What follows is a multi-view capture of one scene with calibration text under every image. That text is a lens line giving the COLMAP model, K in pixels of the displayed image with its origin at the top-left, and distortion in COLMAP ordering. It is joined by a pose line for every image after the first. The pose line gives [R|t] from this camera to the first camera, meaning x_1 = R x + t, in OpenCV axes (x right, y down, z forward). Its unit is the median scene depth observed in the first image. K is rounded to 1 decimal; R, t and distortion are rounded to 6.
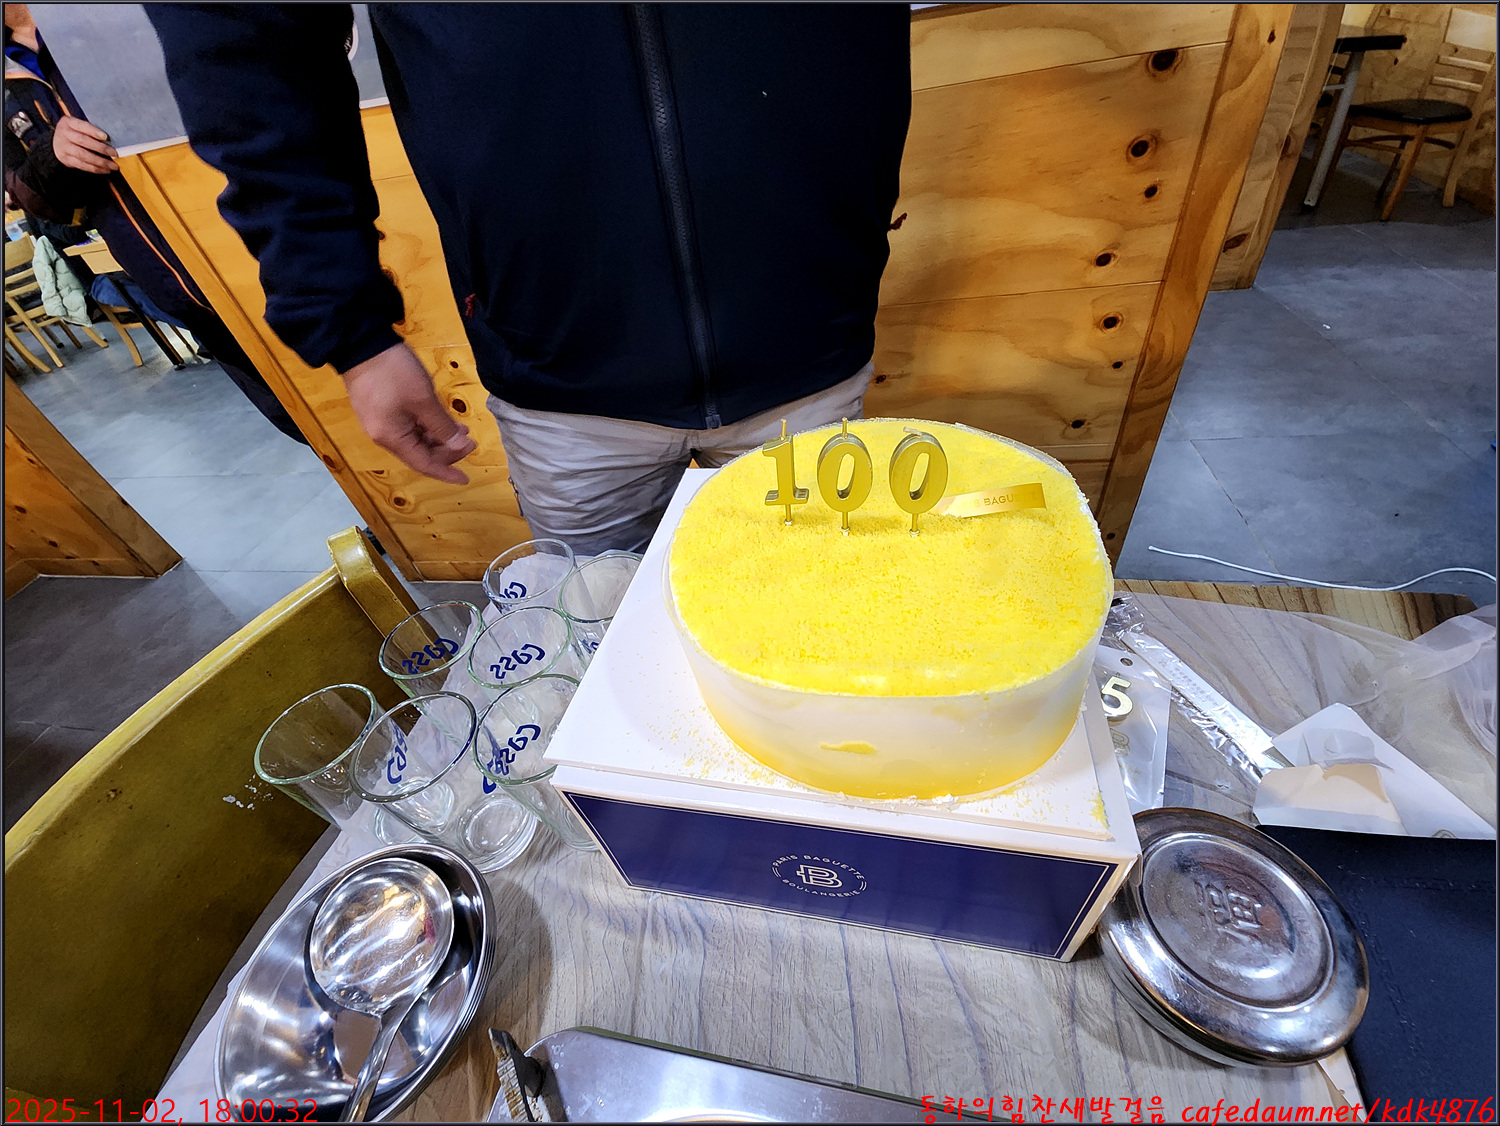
lens RADIAL K [[607.6, 0, 747.9], [0, 607.6, 562.9], [0, 0, 1]] dist [0.013171, -0.011939]
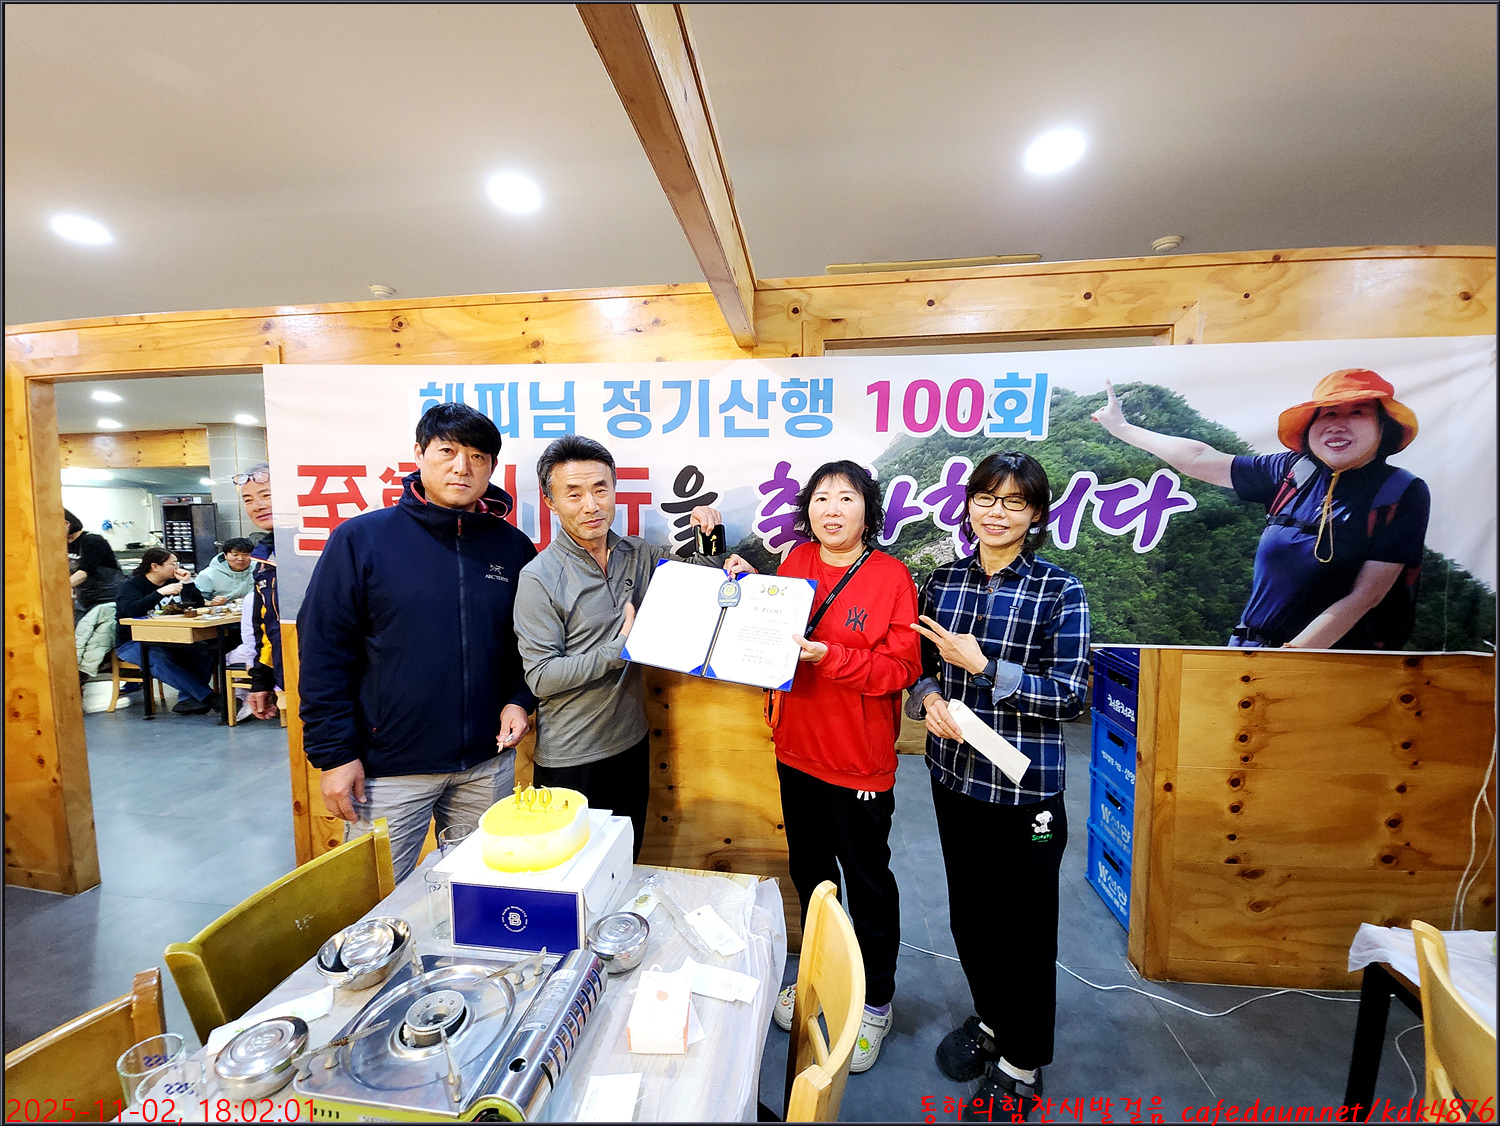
lens RADIAL K [[607.6, 0, 747.9], [0, 607.6, 562.9], [0, 0, 1]] dist [0.013171, -0.011939]
pose [[0.988050, 0.138215, 0.068219, 0.132220], [-0.068569, 0.790542, -0.608557, 0.134958], [-0.138041, 0.596607, 0.790572, -0.466233]]
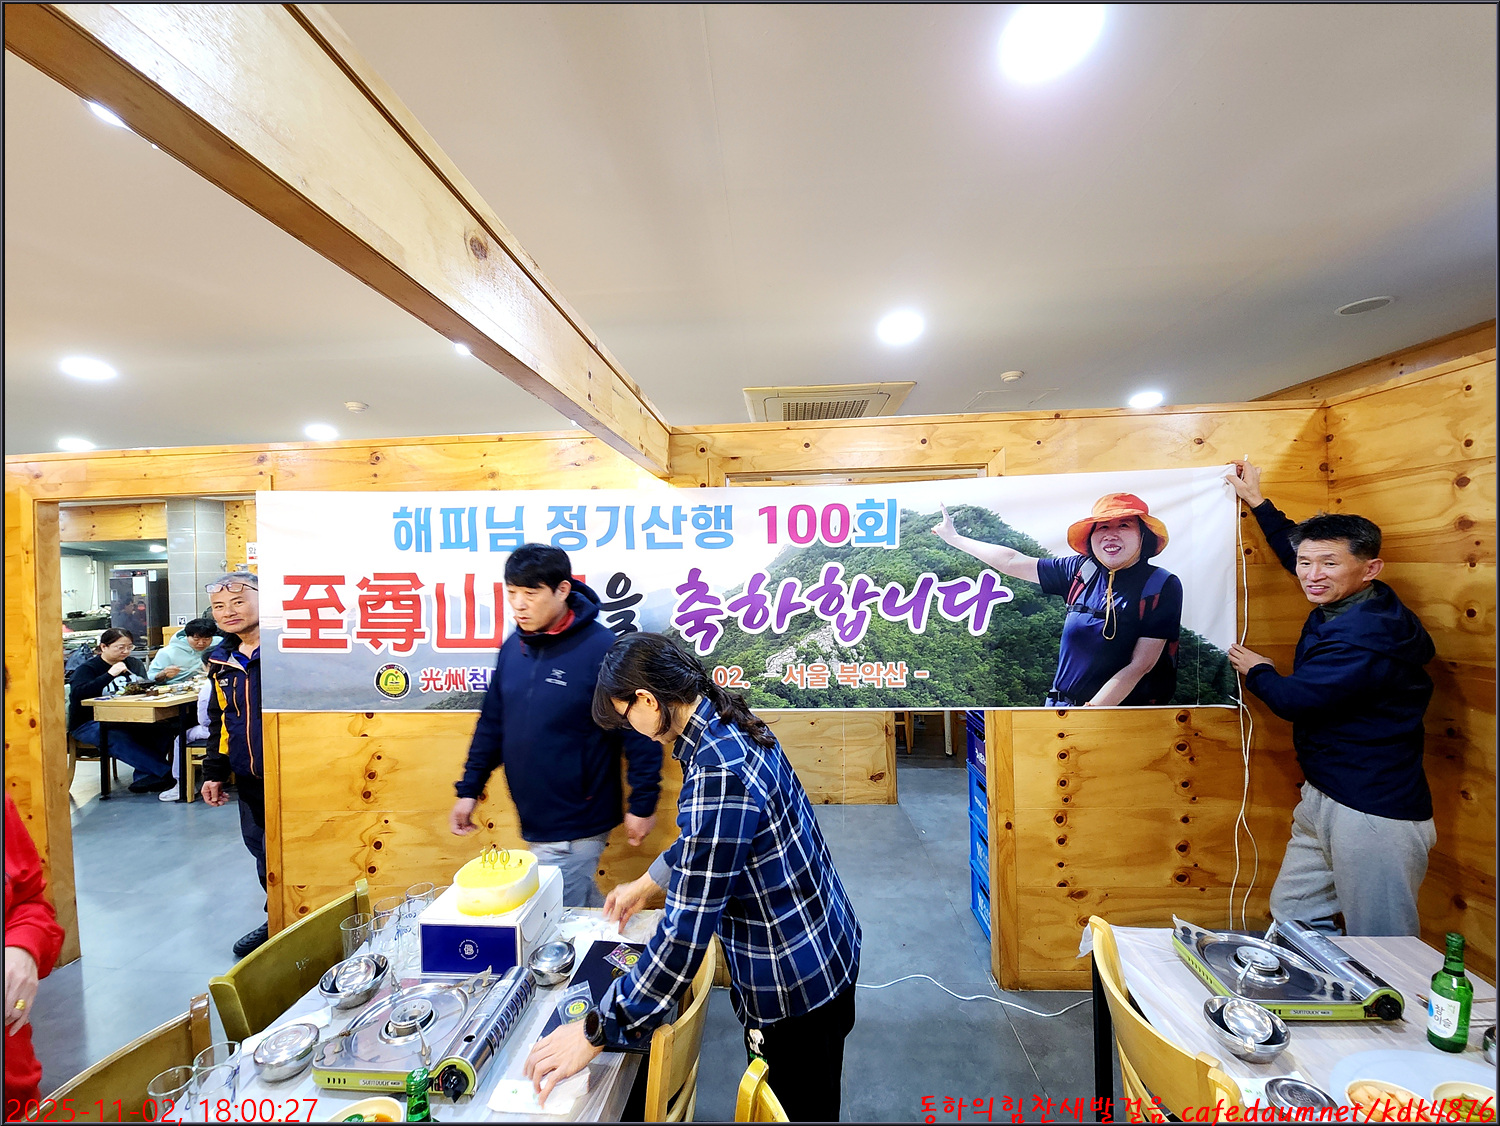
lens RADIAL K [[603.3, 0, 751.1], [0, 603.3, 559.2], [0, 0, 1]] dist [0.008162, -0.011508]
pose [[0.985089, 0.122735, 0.120561, 0.195187], [-0.009583, 0.738813, -0.673842, 0.206485], [-0.171776, 0.662639, 0.728973, -0.707867]]
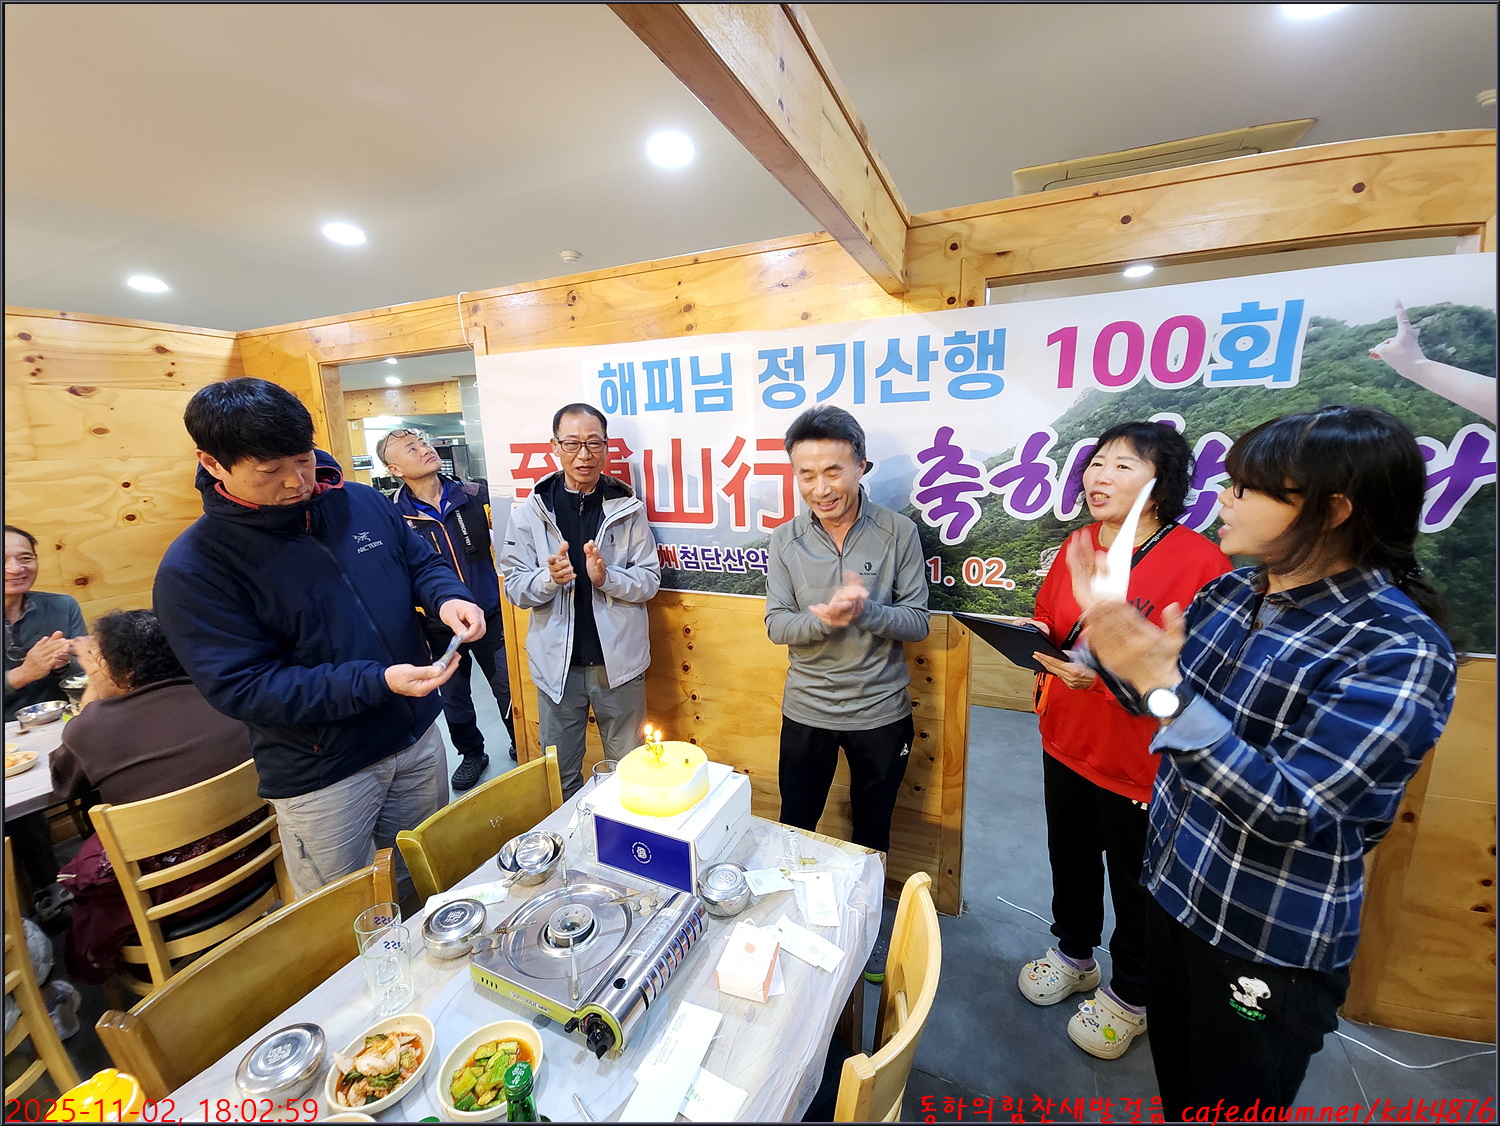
lens RADIAL K [[607.1, 0, 748.0], [0, 607.1, 560.6], [0, 0, 1]] dist [0.009042, -0.011337]
pose [[0.962511, 0.169302, -0.211917, 0.195172], [-0.251407, 0.850117, -0.462706, 0.078075], [0.101817, 0.498637, 0.860811, -0.502901]]
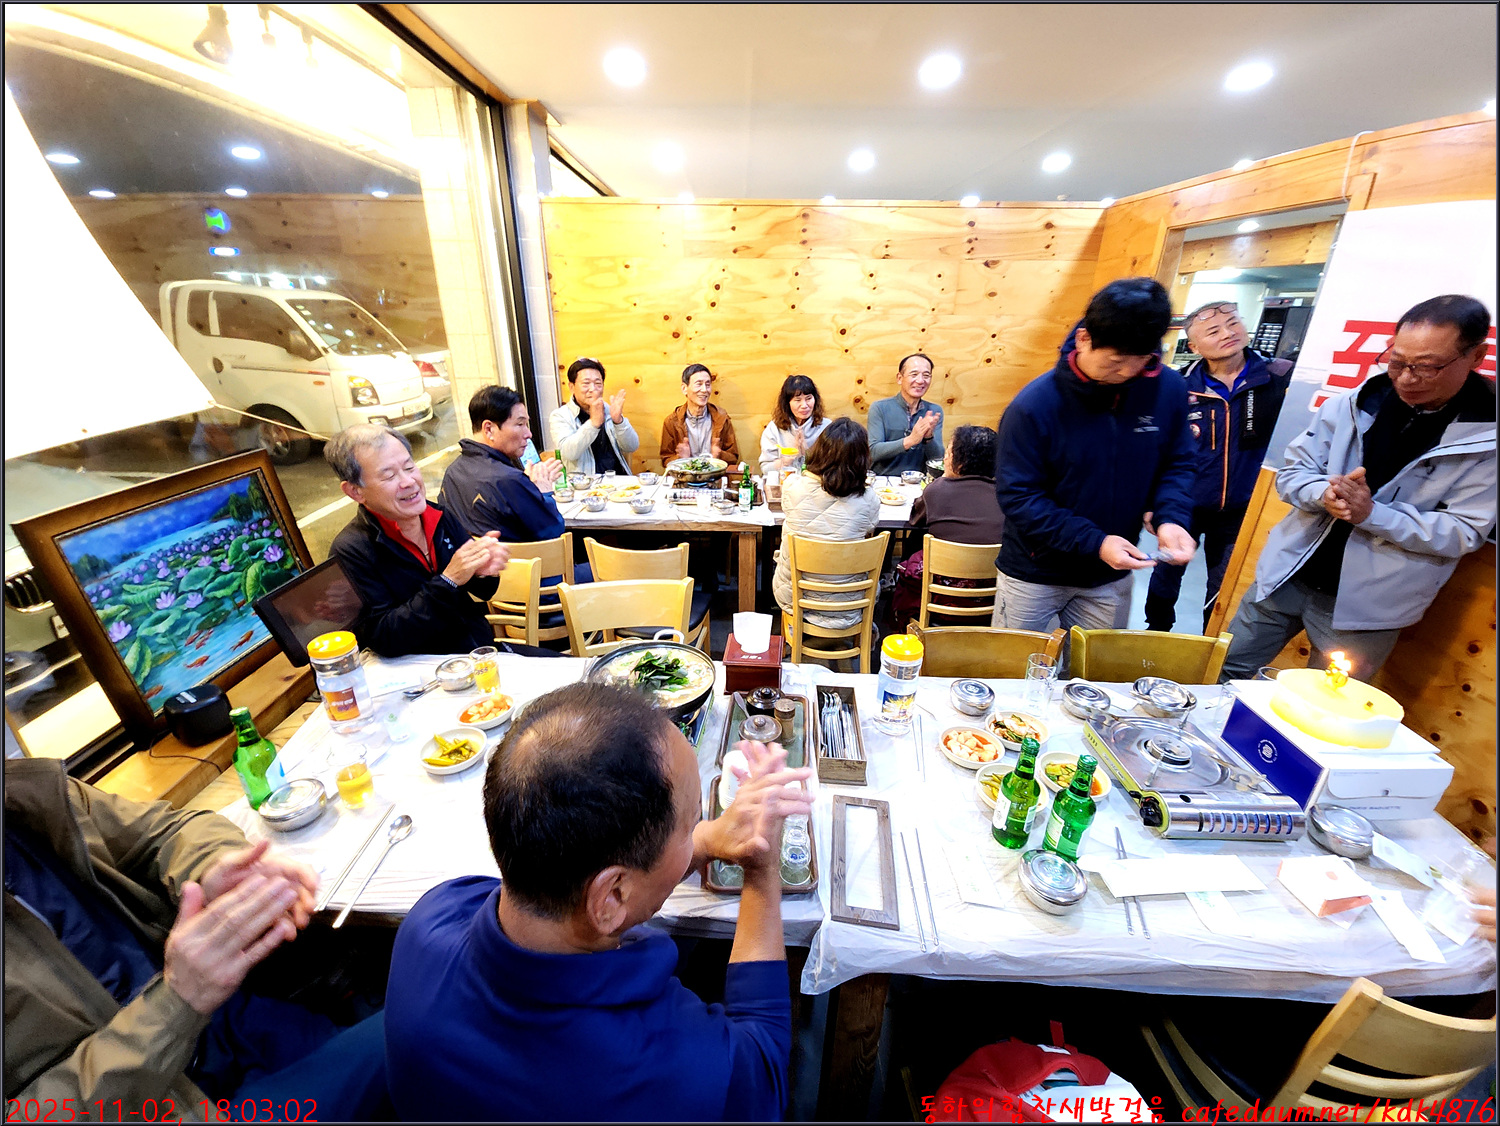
lens RADIAL K [[607.6, 0, 747.9], [0, 607.6, 562.9], [0, 0, 1]] dist [0.013171, -0.011939]
pose [[0.180615, 0.519114, -0.835403, 0.348932], [-0.677142, 0.681654, 0.277177, 0.129622], [0.713342, 0.515624, 0.474631, -0.641306]]
